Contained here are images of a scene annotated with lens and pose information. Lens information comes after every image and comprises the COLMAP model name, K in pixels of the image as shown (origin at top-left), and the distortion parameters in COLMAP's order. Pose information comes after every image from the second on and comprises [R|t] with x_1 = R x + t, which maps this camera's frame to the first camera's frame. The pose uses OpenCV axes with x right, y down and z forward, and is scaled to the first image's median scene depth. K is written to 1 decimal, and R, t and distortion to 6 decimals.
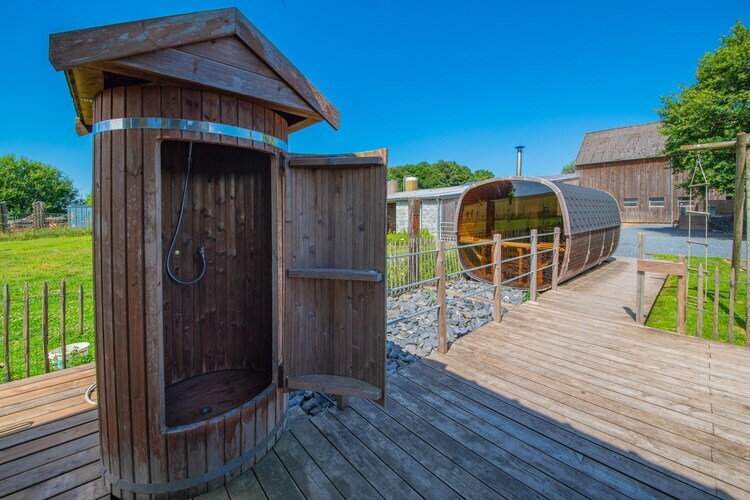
lens RADIAL K [[305.2, 0, 376.7], [0, 305.2, 211.6], [0, 0, 1]] dist [-0.000898, -0.000214]
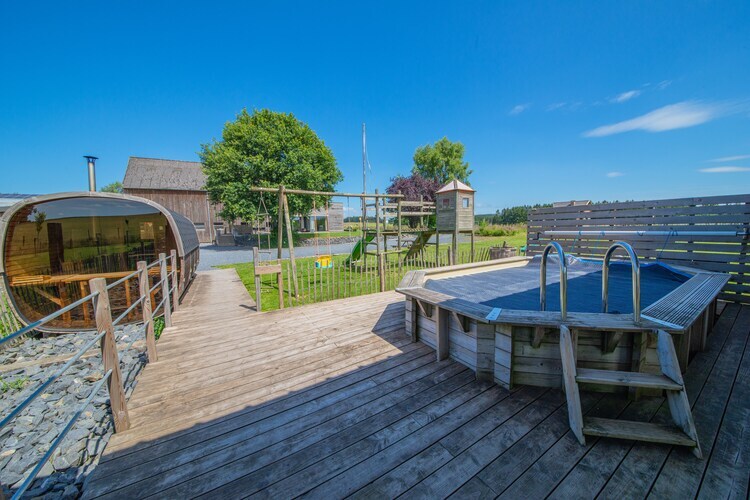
lens RADIAL K [[262.9, 0, 393.1], [0, 262.9, 249.2], [0, 0, 1]] dist [-0.017723, 0.000037]
pose [[0.151366, -0.083138, 0.984975, -0.139474], [0.029761, 0.996388, 0.079528, 0.004389], [-0.988030, 0.017276, 0.153293, 0.150006]]
